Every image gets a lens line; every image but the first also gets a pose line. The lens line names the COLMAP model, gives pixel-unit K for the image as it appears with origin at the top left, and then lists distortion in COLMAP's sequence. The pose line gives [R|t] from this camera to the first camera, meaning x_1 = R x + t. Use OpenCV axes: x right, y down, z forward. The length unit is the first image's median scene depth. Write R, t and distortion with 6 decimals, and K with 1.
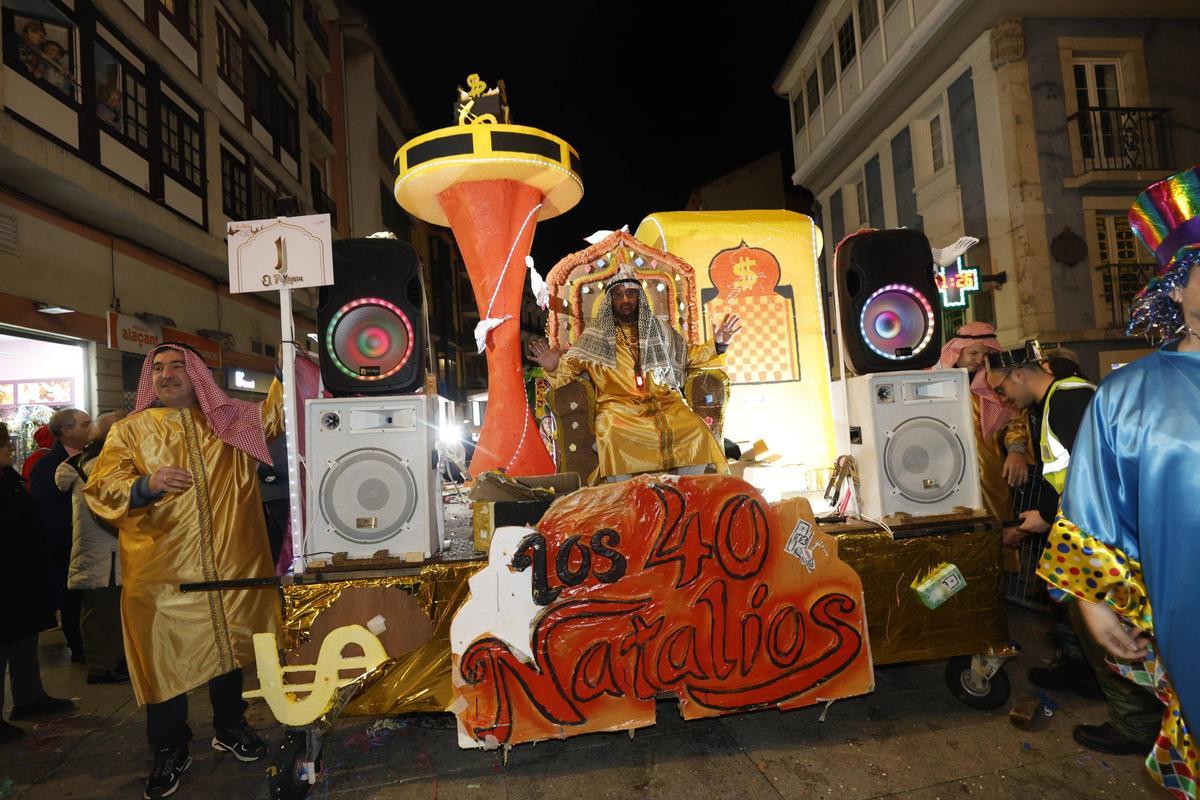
lens RADIAL K [[615.6, 0, 599.0], [0, 615.6, 402.7], [0, 0, 1]] dist [-0.022439, 0.009282]
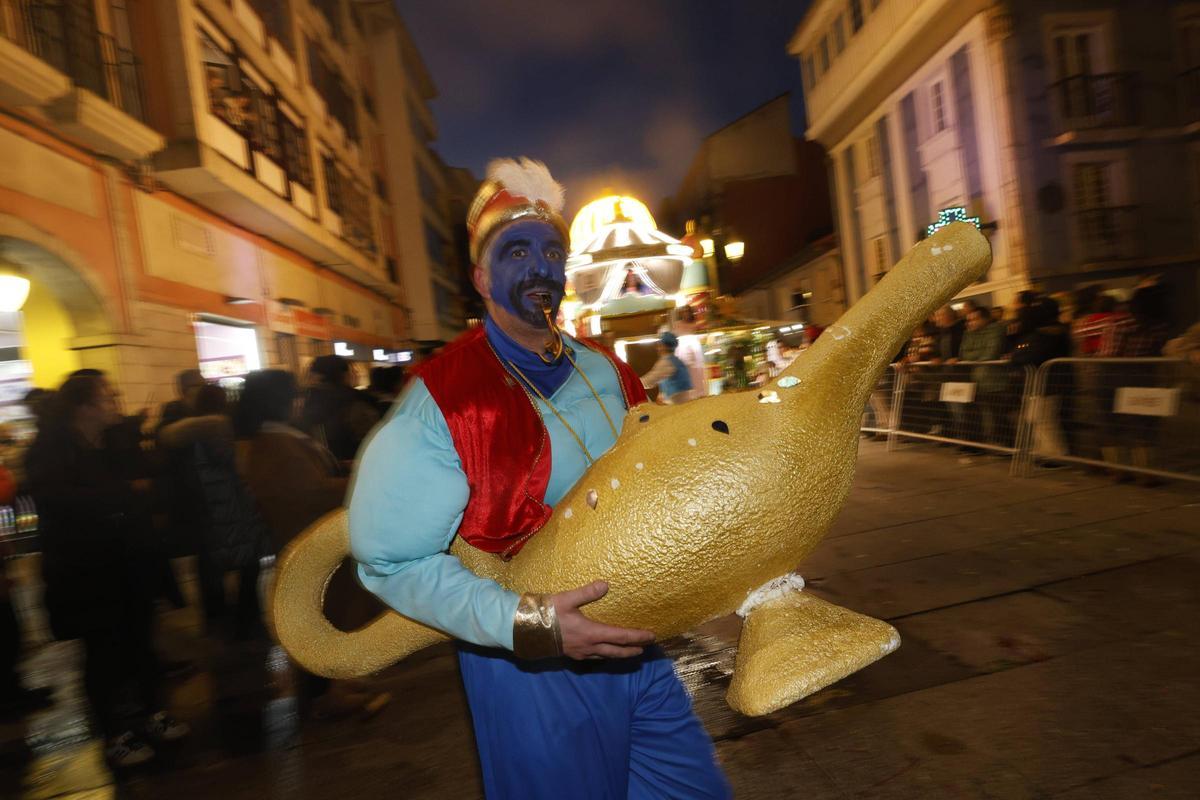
lens RADIAL K [[619.0, 0, 594.0], [0, 619.0, 400.0], [0, 0, 1]] dist [-0.001658, -0.000390]
pose [[0.998168, -0.058697, -0.014656, -0.134818], [0.059665, 0.995171, 0.077936, -0.004790], [0.010011, -0.078668, 0.996851, -0.255160]]
